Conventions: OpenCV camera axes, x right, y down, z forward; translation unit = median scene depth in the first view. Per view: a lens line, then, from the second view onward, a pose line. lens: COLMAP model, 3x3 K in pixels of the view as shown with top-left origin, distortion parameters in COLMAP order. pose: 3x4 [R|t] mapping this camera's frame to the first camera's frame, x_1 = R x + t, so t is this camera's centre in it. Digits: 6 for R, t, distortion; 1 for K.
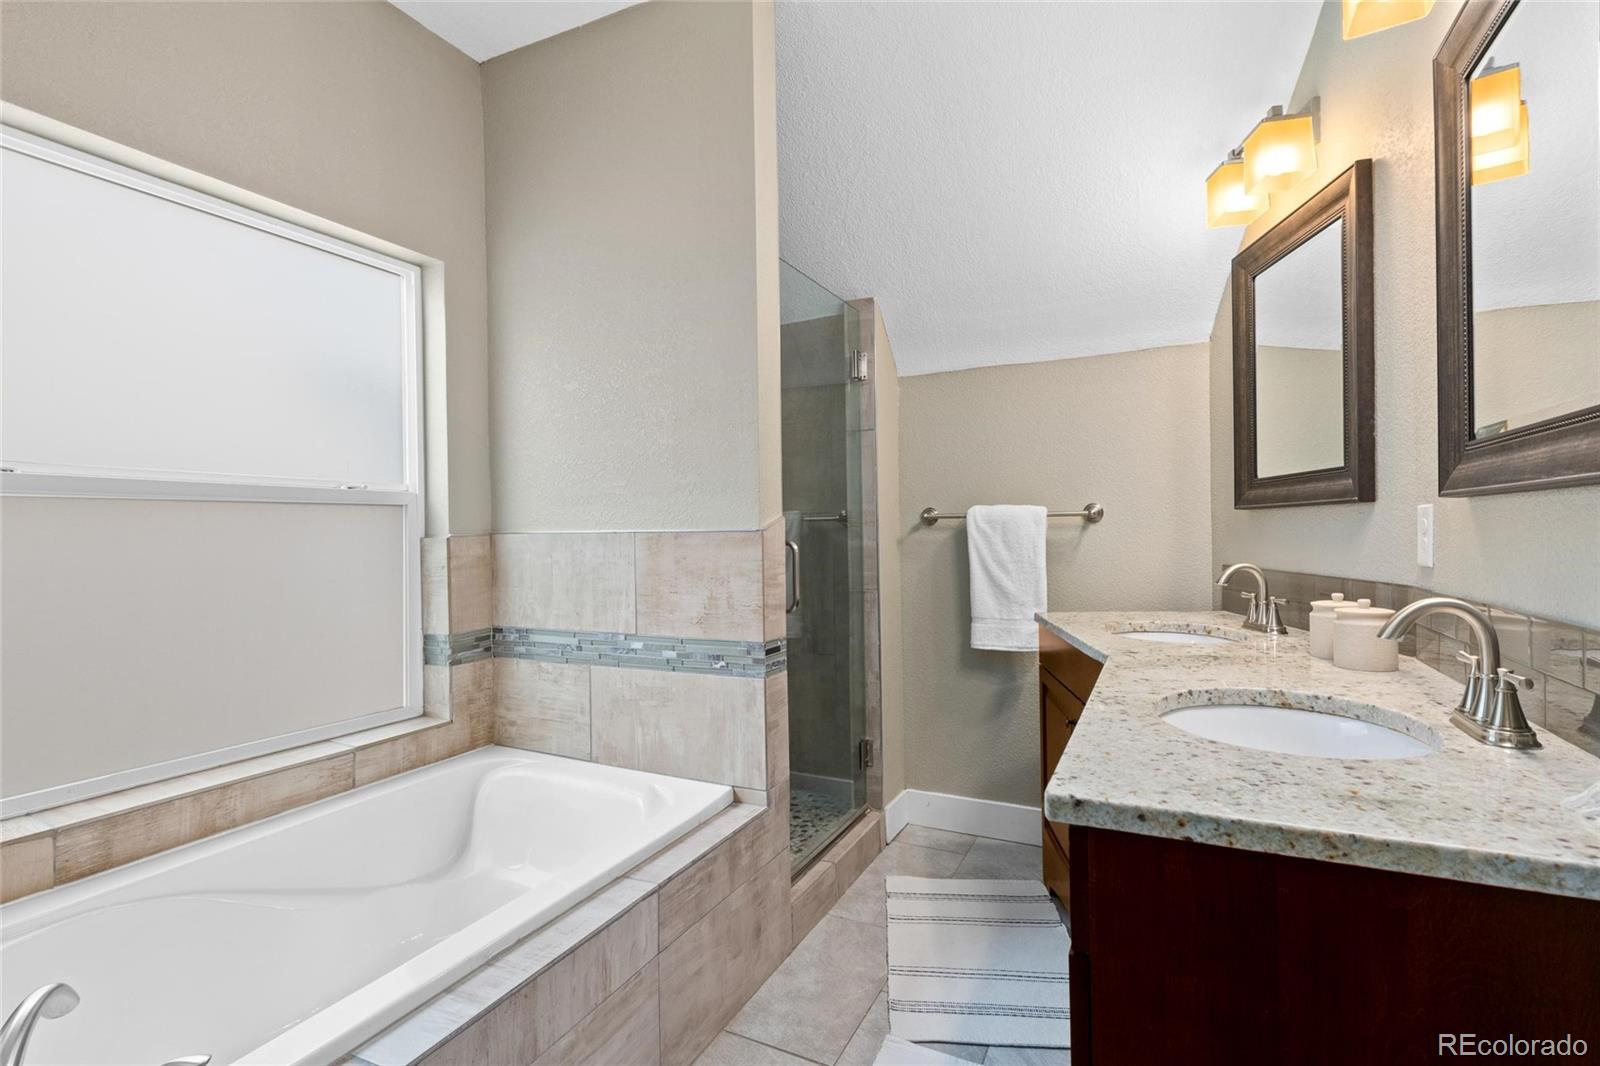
lens RADIAL K [[760.3, 0, 800.0], [0, 760.3, 533.0], [0, 0, 1]] dist [0.011859, -0.001606]
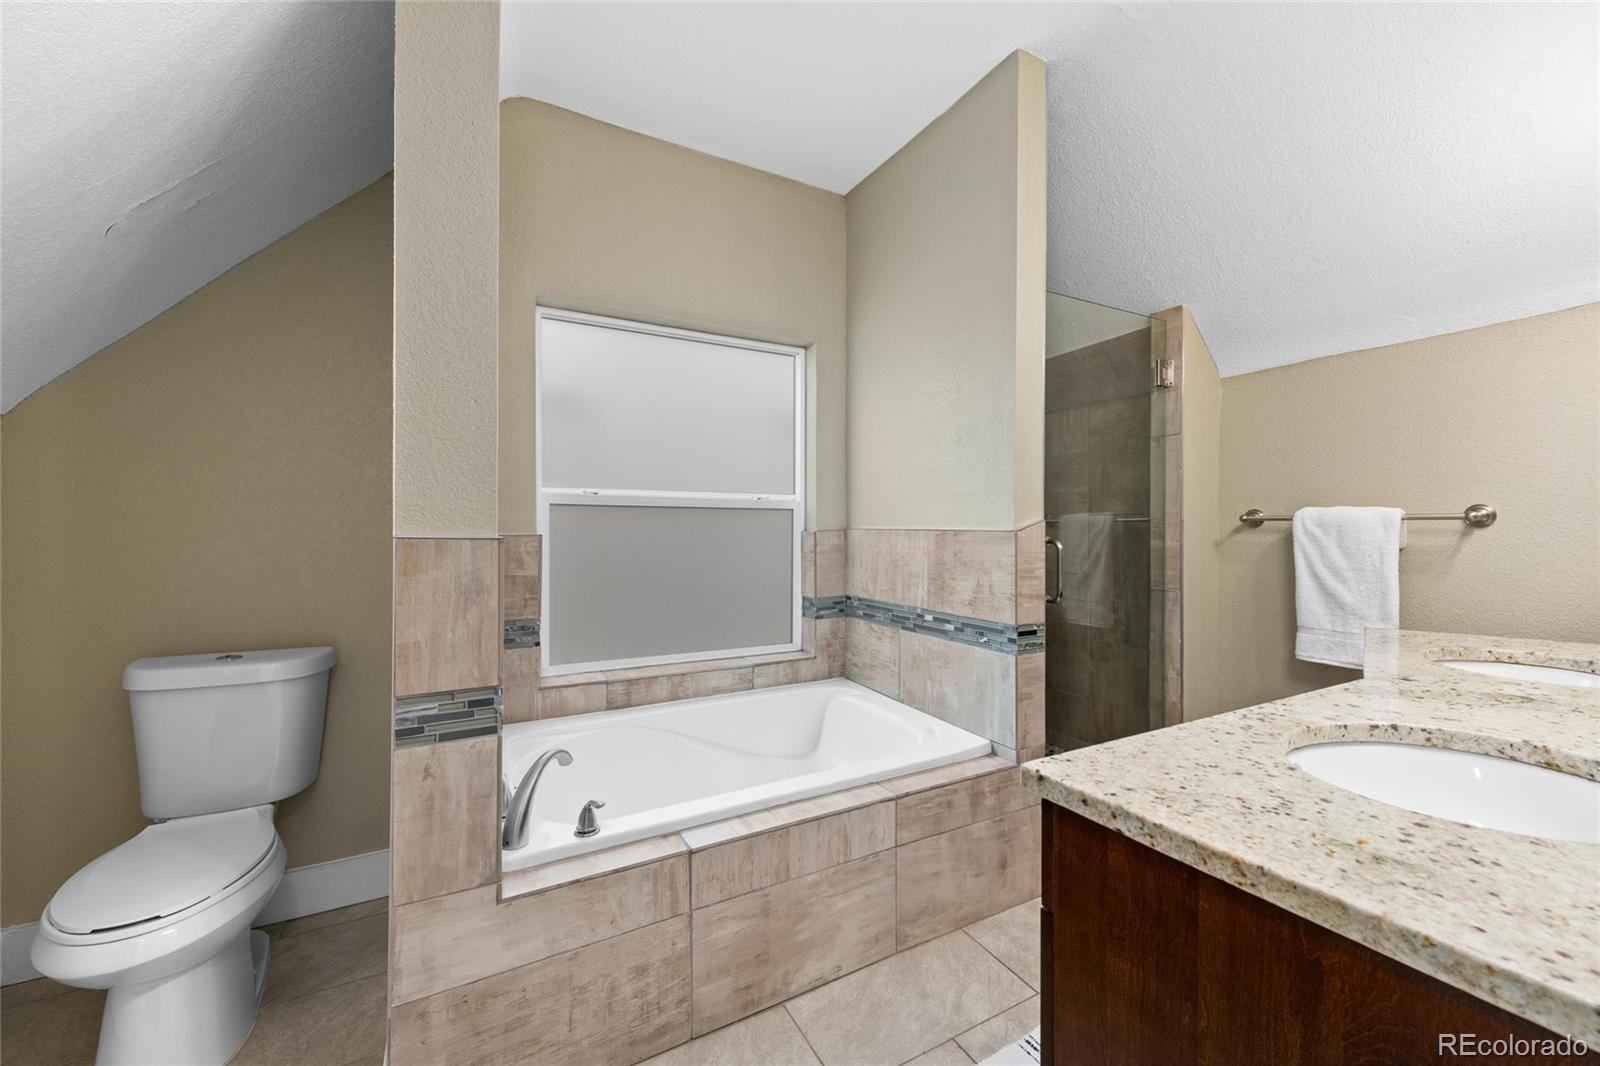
lens RADIAL K [[633.9, 0, 806.3], [0, 633.9, 533.2], [0, 0, 1]] dist [0.003547, -0.000359]
pose [[0.809521, 0.020901, -0.586719, 0.265193], [-0.014581, 0.999774, 0.015498, -0.010079], [0.586910, -0.003991, 0.809642, 0.008564]]
